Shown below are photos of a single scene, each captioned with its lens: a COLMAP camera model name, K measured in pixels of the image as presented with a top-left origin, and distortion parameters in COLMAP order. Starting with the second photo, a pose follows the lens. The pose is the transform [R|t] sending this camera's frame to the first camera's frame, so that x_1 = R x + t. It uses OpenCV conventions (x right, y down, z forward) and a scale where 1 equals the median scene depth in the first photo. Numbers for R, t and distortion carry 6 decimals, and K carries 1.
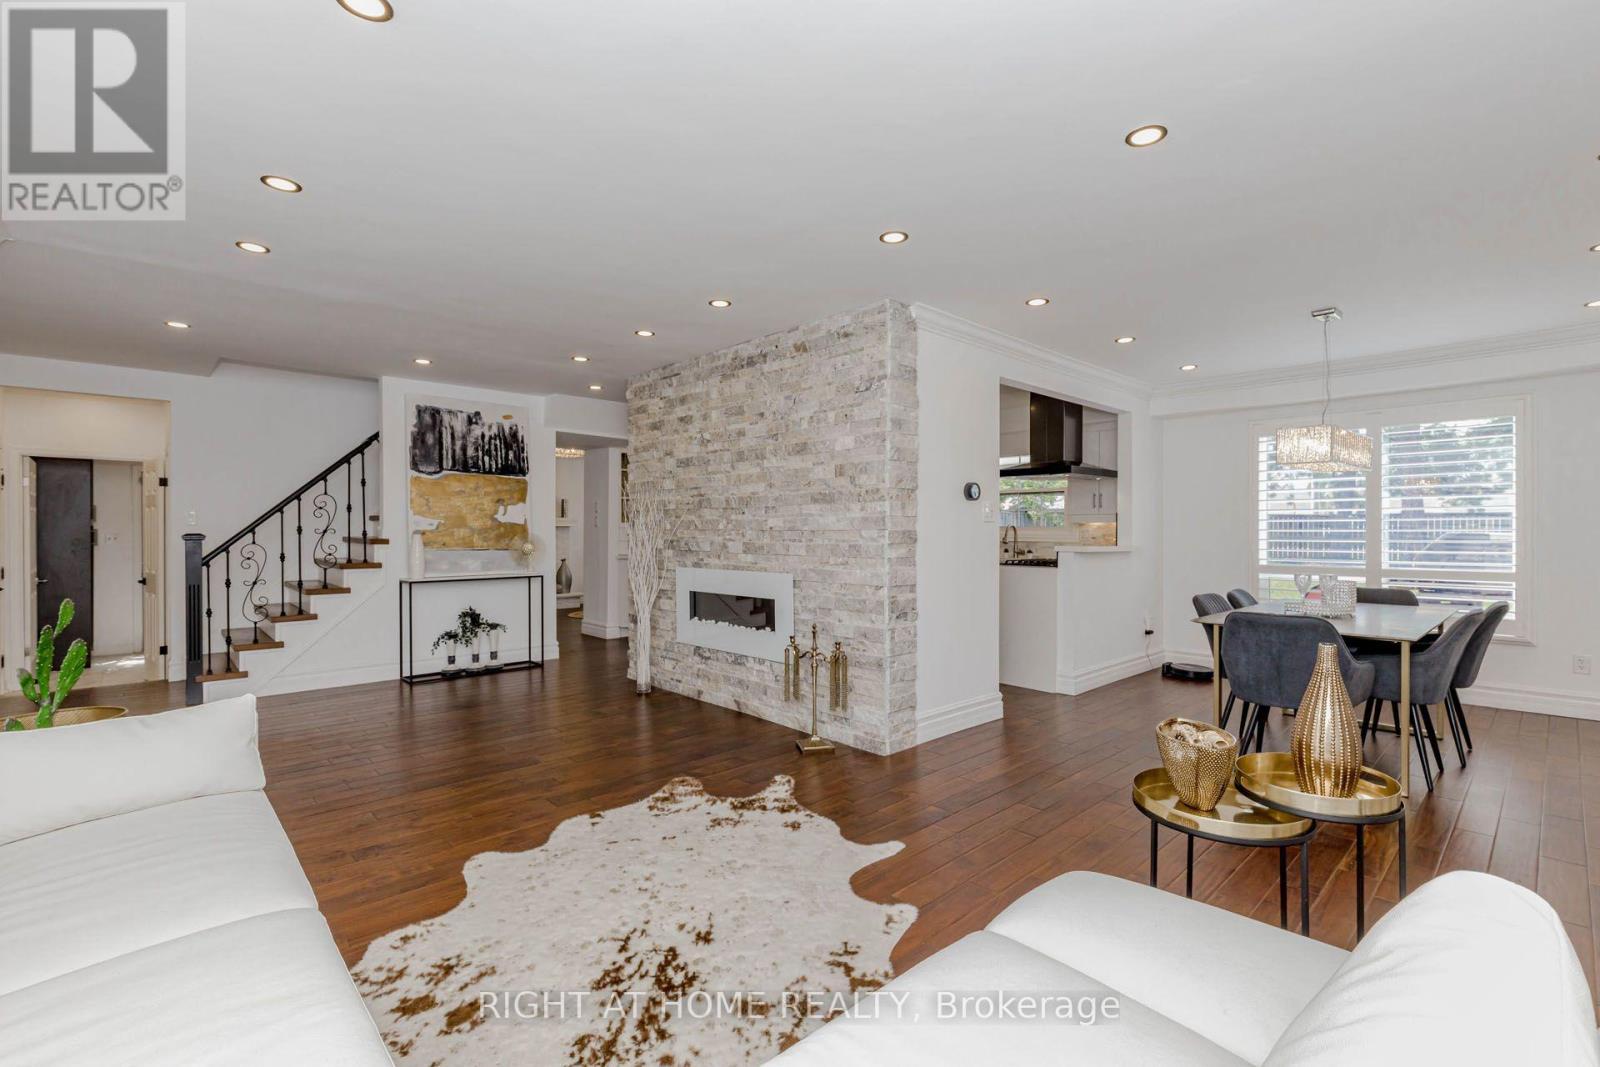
lens RADIAL K [[733.3, 0, 800.0], [0, 733.3, 533.5], [0, 0, 1]] dist [0.000081, 0.000031]
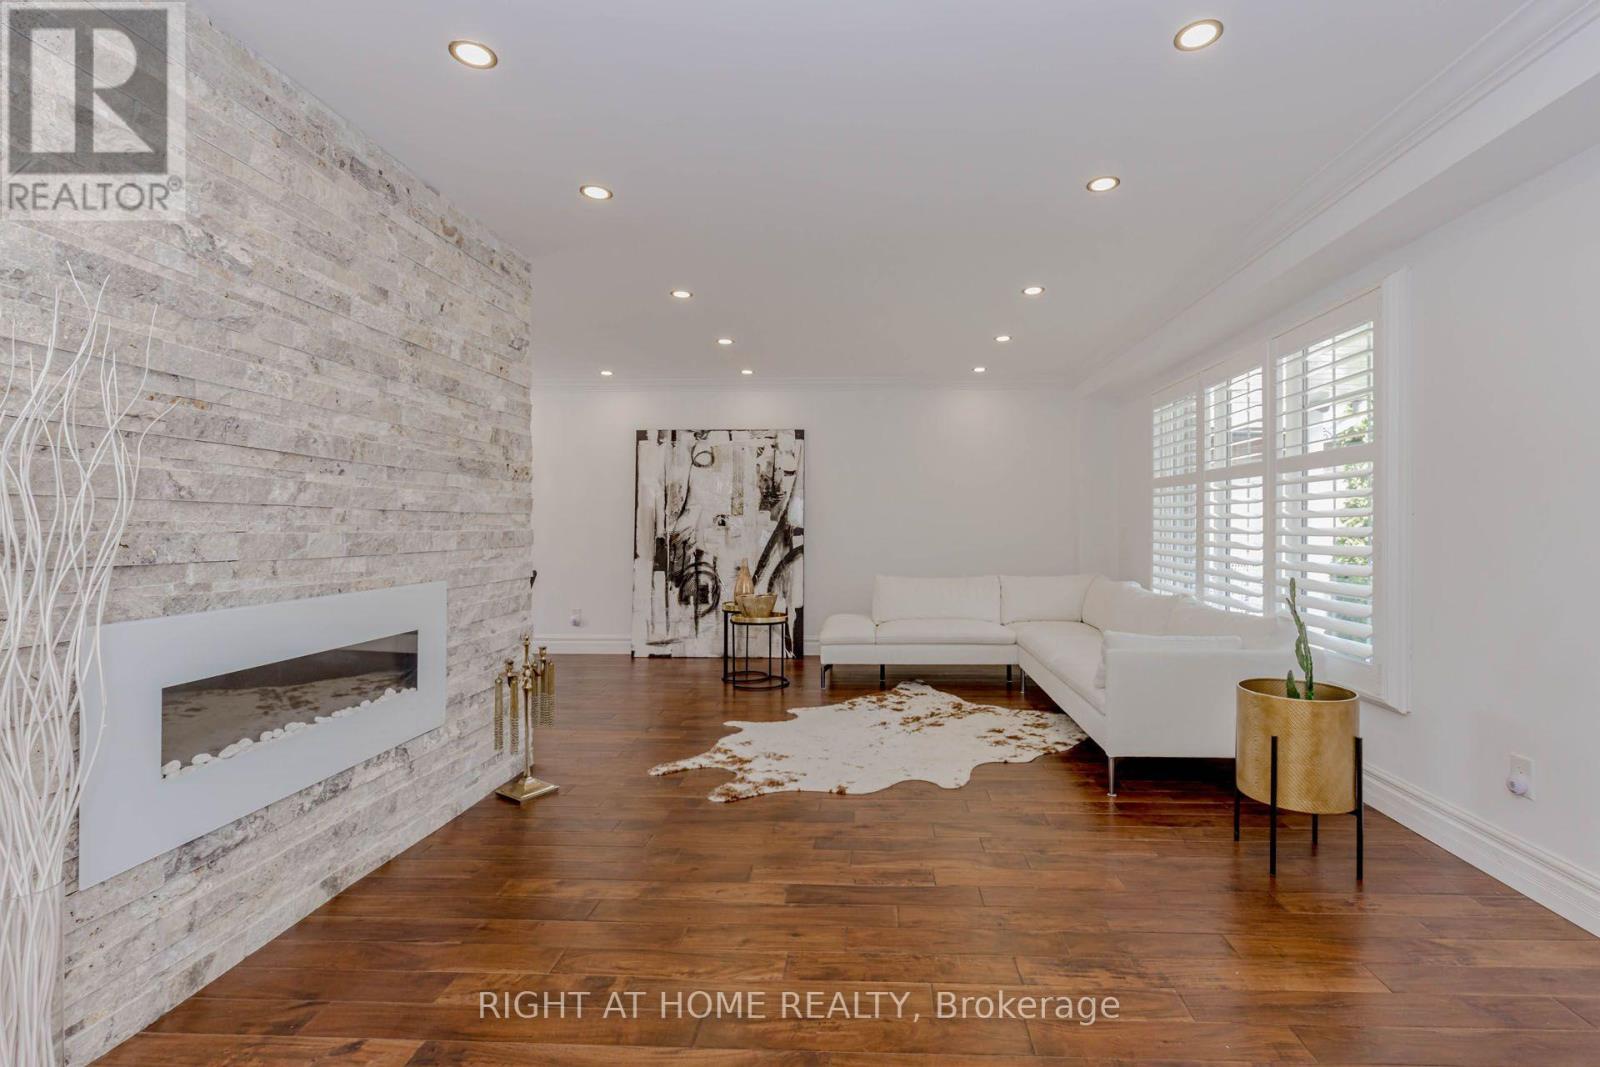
lens RADIAL K [[733.3, 0, 800.0], [0, 733.3, 533.5], [0, 0, 1]] dist [0.000081, 0.000031]
pose [[-0.669364, -0.006790, 0.742904, -0.652847], [0.003278, 0.999922, 0.012092, 0.007461], [-0.742927, 0.010529, -0.669289, 1.136137]]
